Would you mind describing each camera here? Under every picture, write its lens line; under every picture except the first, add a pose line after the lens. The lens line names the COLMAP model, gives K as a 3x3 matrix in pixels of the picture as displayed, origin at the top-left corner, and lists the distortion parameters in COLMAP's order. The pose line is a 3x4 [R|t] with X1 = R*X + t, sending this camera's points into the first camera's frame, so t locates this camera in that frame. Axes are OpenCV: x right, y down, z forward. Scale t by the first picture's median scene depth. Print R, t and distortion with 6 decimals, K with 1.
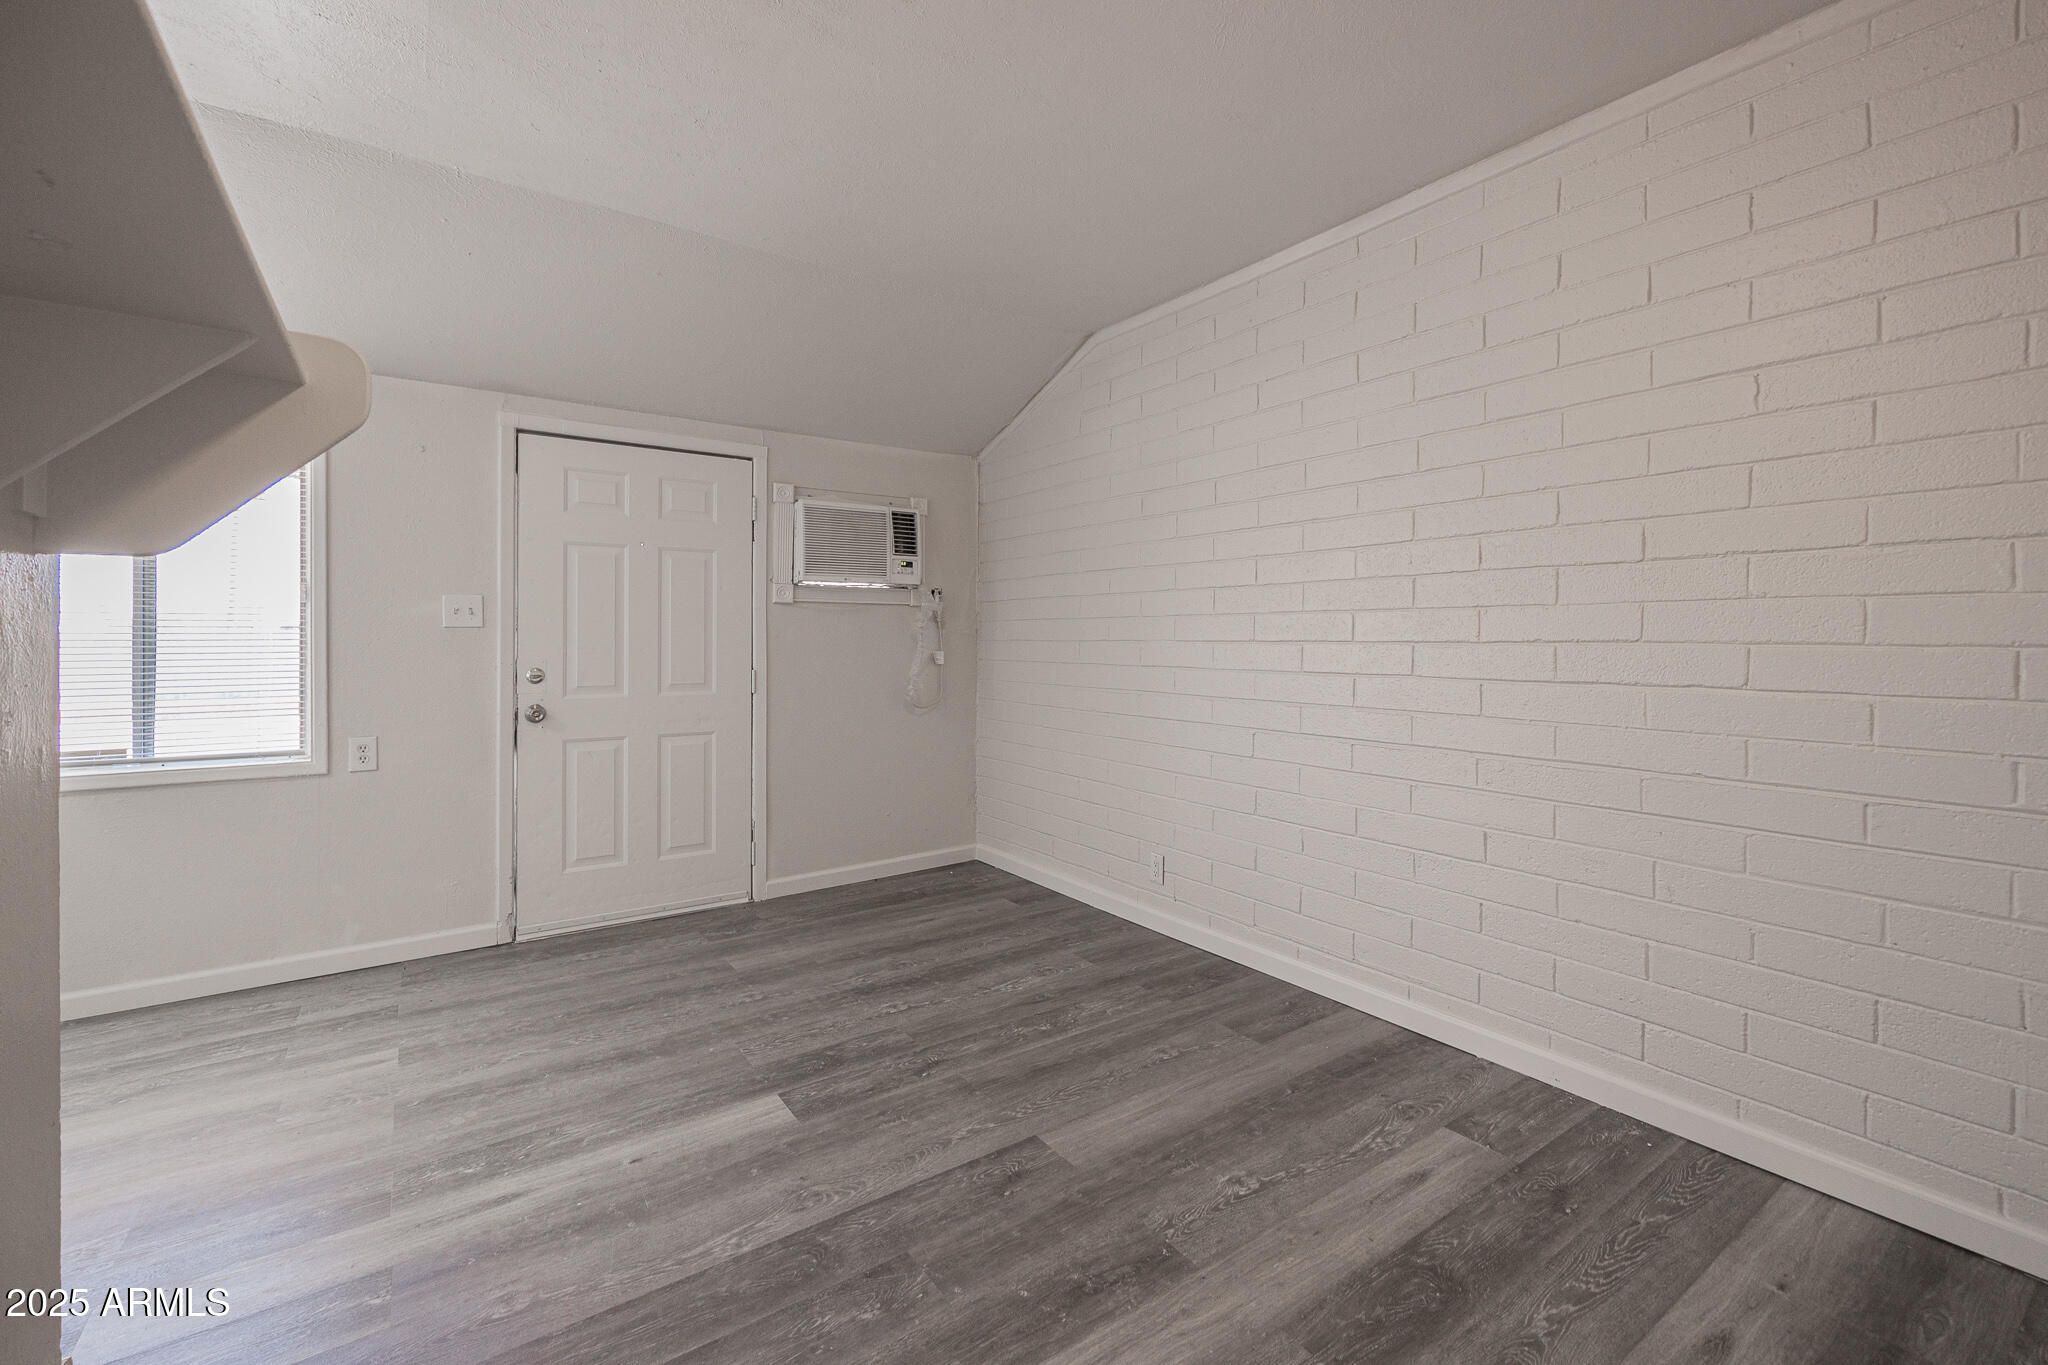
lens RADIAL K [[866.9, 0, 1050.1], [0, 866.9, 632.3], [0, 0, 1]] dist [-0.000537, -0.000587]
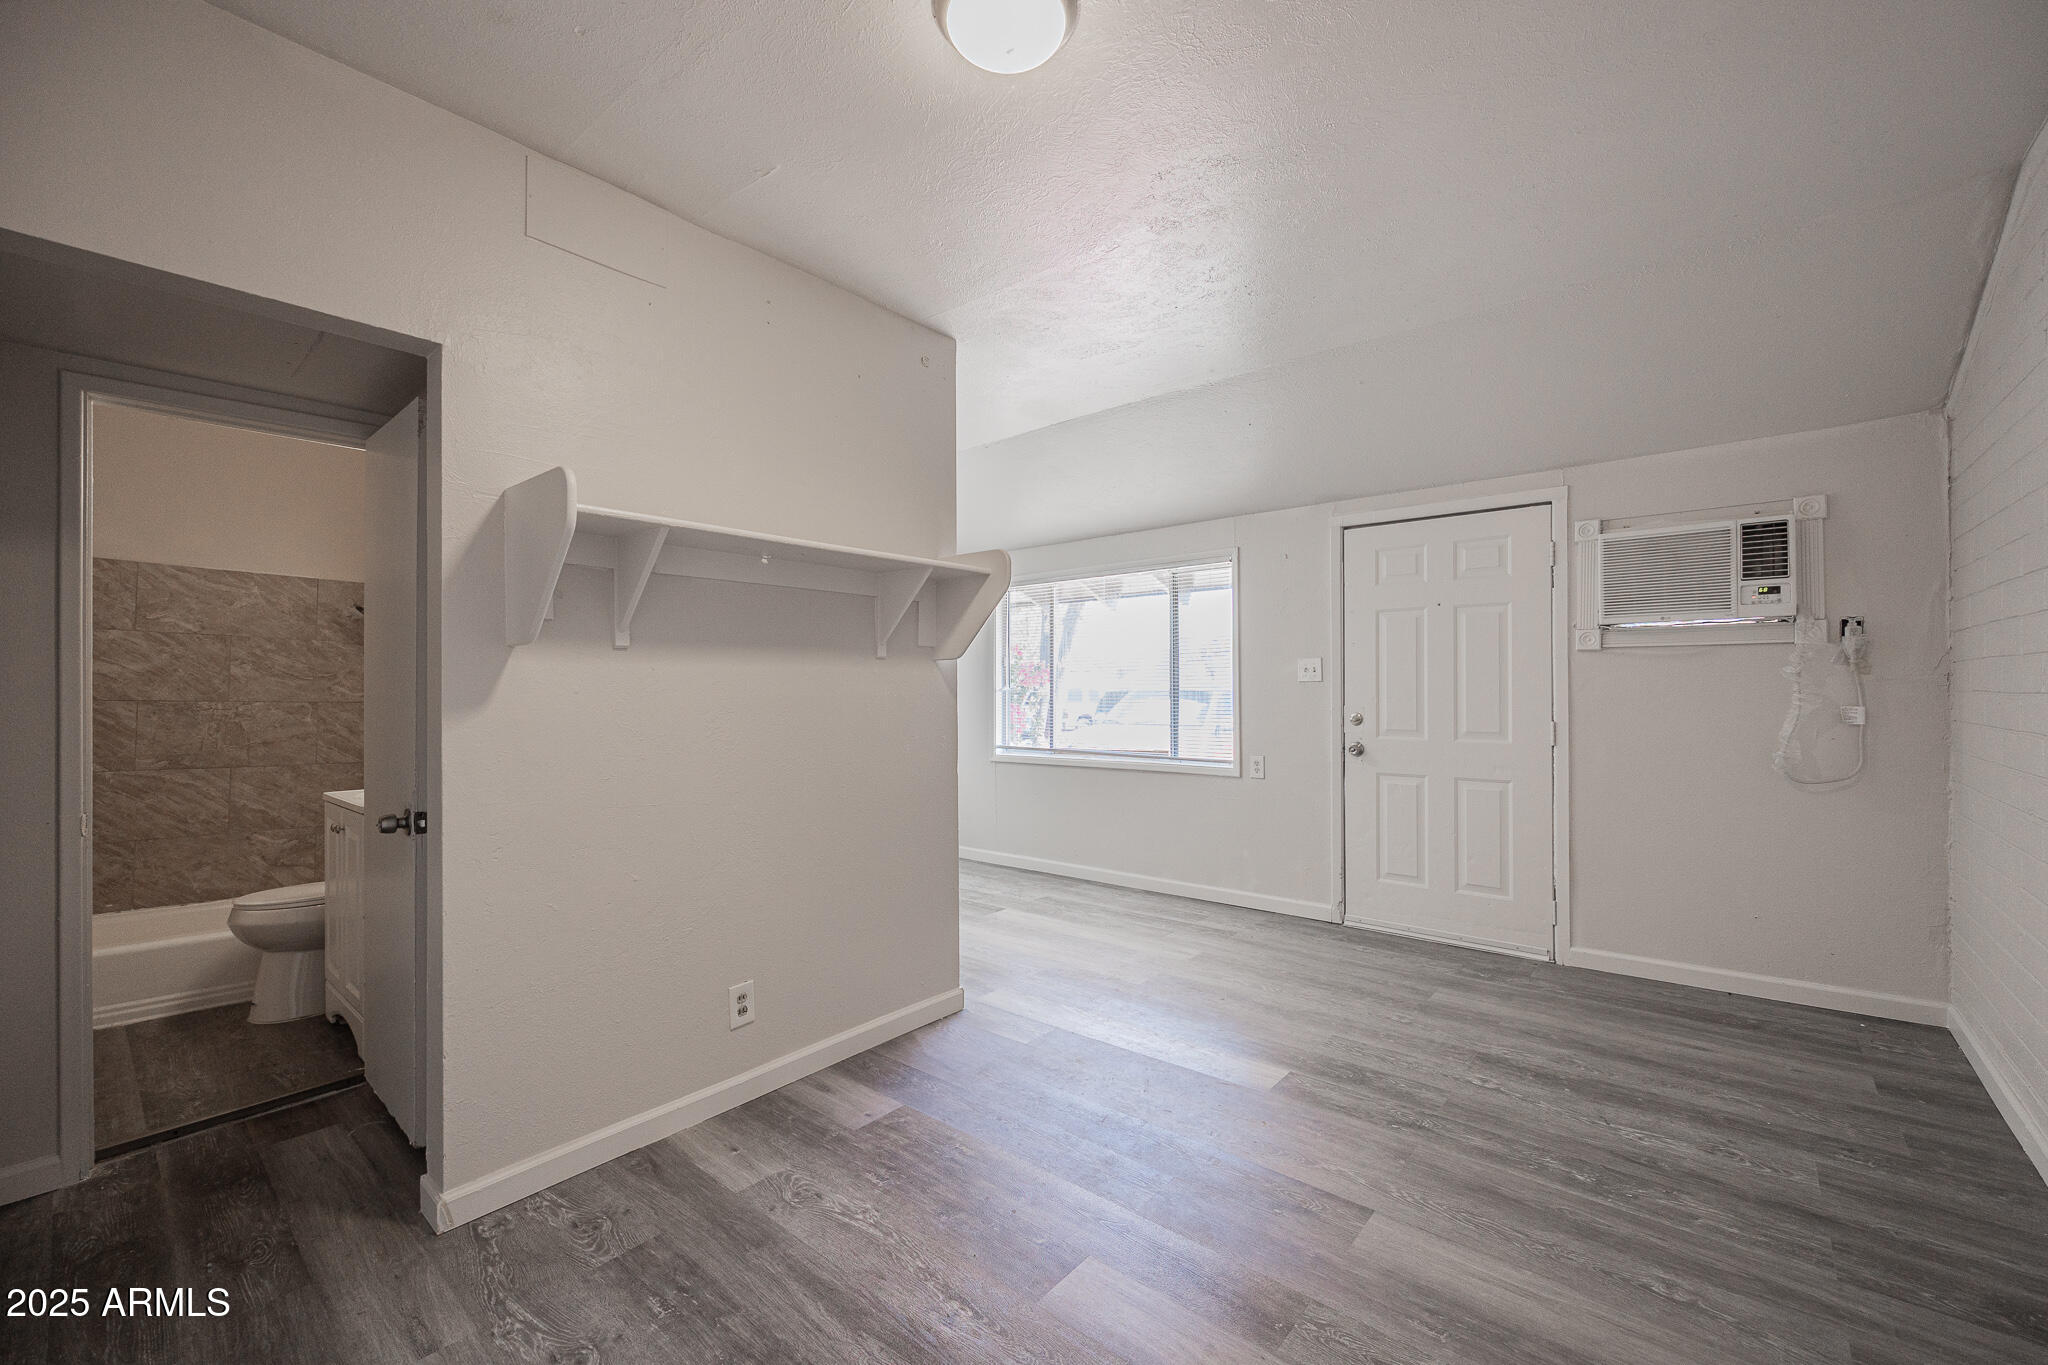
lens RADIAL K [[825.9, 0, 1020.9], [0, 825.9, 684.6], [0, 0, 1]] dist [-0.003287, -0.000191]
pose [[0.238699, -0.005544, -0.971078, 0.514343], [0.014018, 0.999899, -0.002263, -0.005136], [0.970992, -0.013072, 0.238752, 0.267864]]
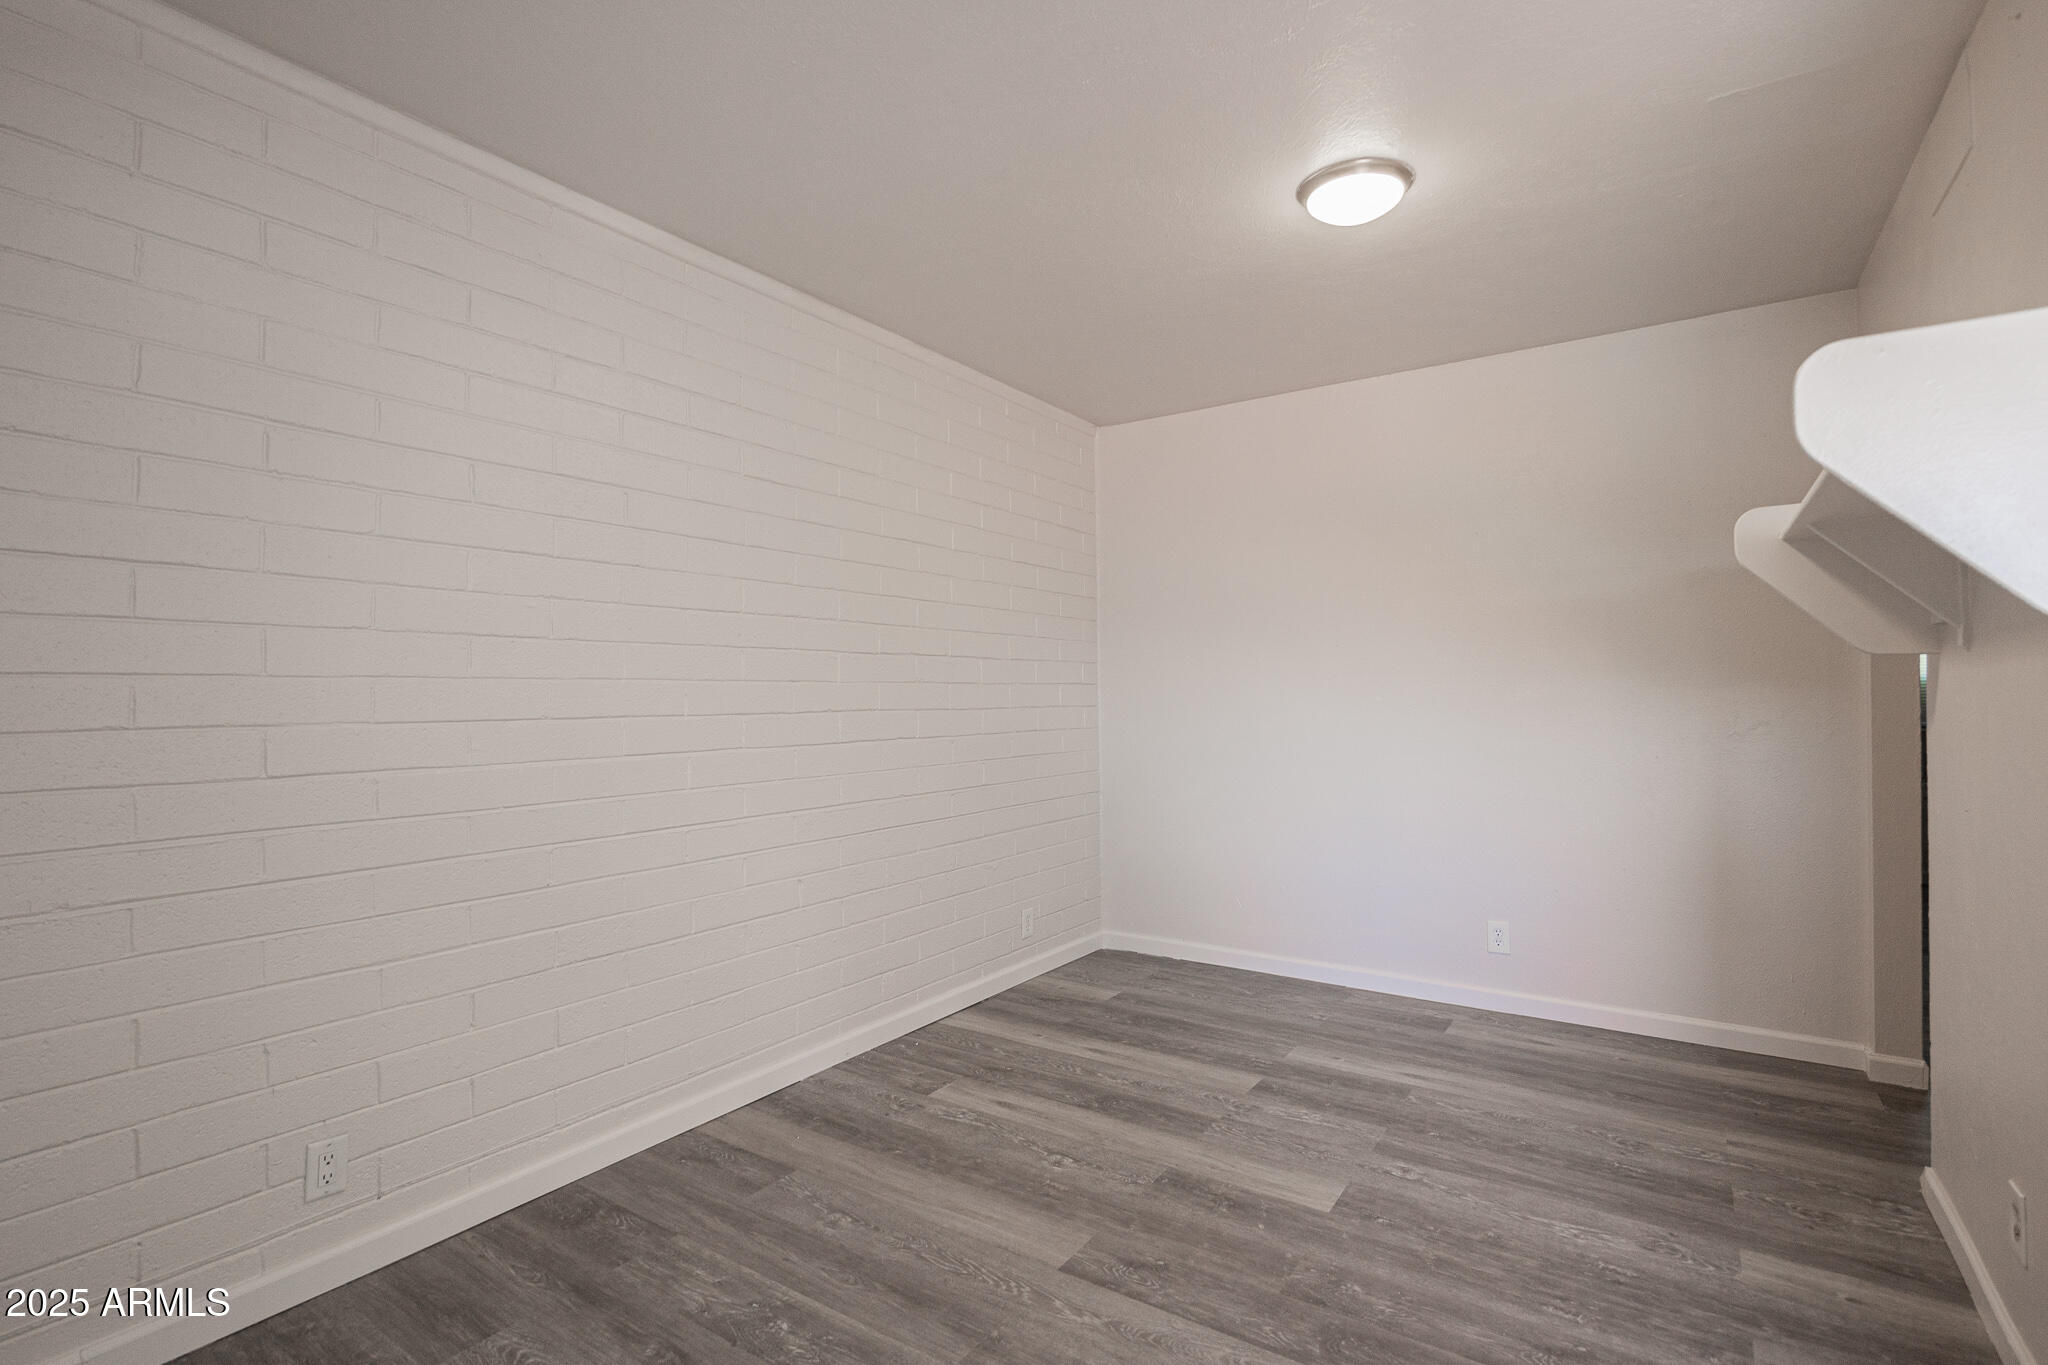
lens RADIAL K [[1007.2, 0, 1028.9], [0, 1007.2, 685.1], [0, 0, 1]] dist [-0.017517, 0.000328]
pose [[-0.359438, 0.012252, 0.933089, -0.638873], [0.001461, 0.999920, -0.012566, -0.003491], [-0.933168, -0.003154, -0.359427, 0.920559]]
